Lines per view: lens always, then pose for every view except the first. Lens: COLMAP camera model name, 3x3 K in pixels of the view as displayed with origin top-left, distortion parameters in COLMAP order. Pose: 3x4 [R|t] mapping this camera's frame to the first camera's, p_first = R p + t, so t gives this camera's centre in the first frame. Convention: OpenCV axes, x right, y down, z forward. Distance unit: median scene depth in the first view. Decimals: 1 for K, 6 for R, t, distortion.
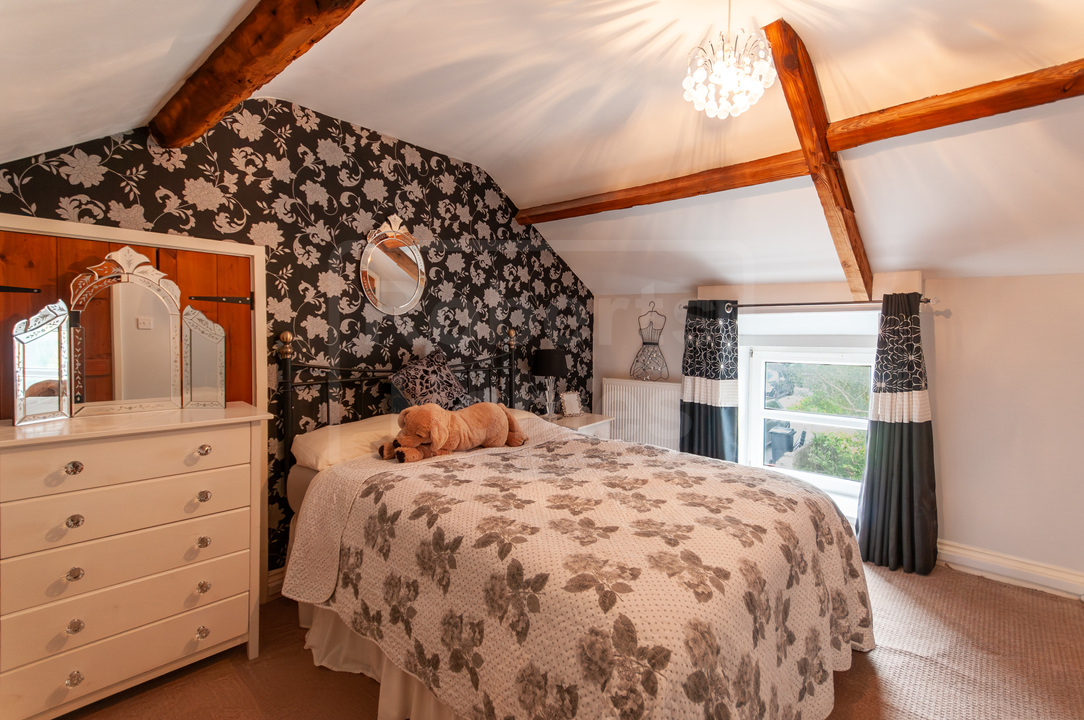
lens RADIAL K [[492.2, 0, 532.6], [0, 492.2, 321.2], [0, 0, 1]] dist [0.000012, -0.000108]
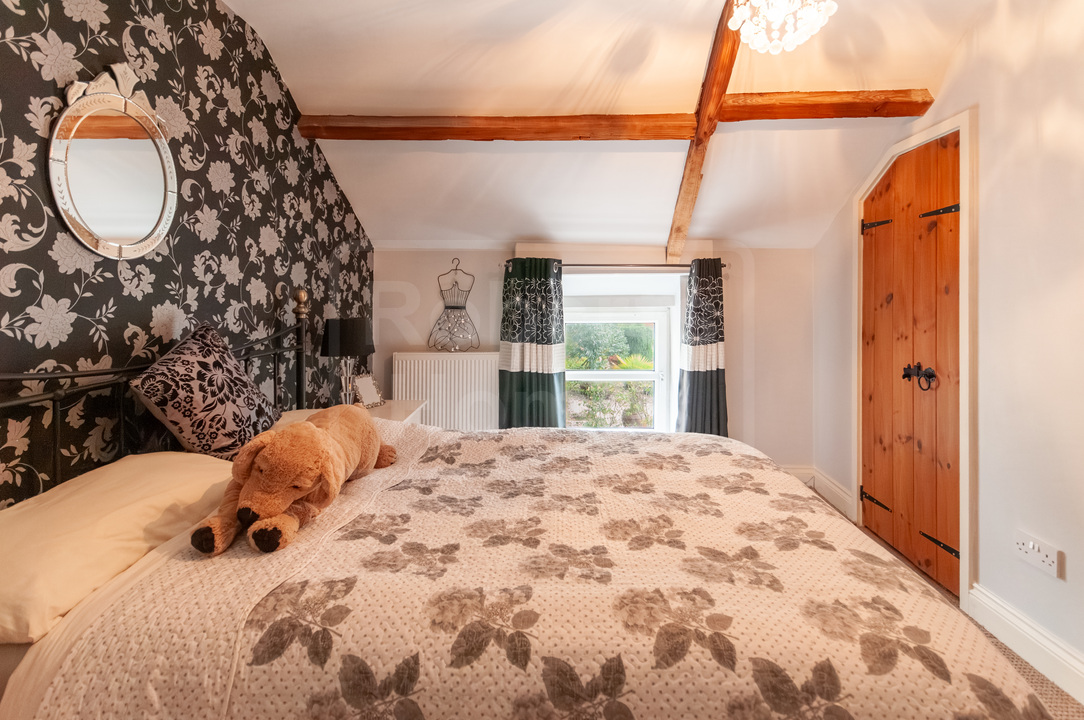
lens RADIAL K [[510.7, 0, 543.9], [0, 510.7, 280.0], [0, 0, 1]] dist [0.004429, -0.000011]
pose [[0.756041, 0.015071, 0.654351, -0.289258], [-0.007314, 0.999867, -0.014578, 0.012470], [-0.654484, 0.006235, 0.756050, 0.305279]]
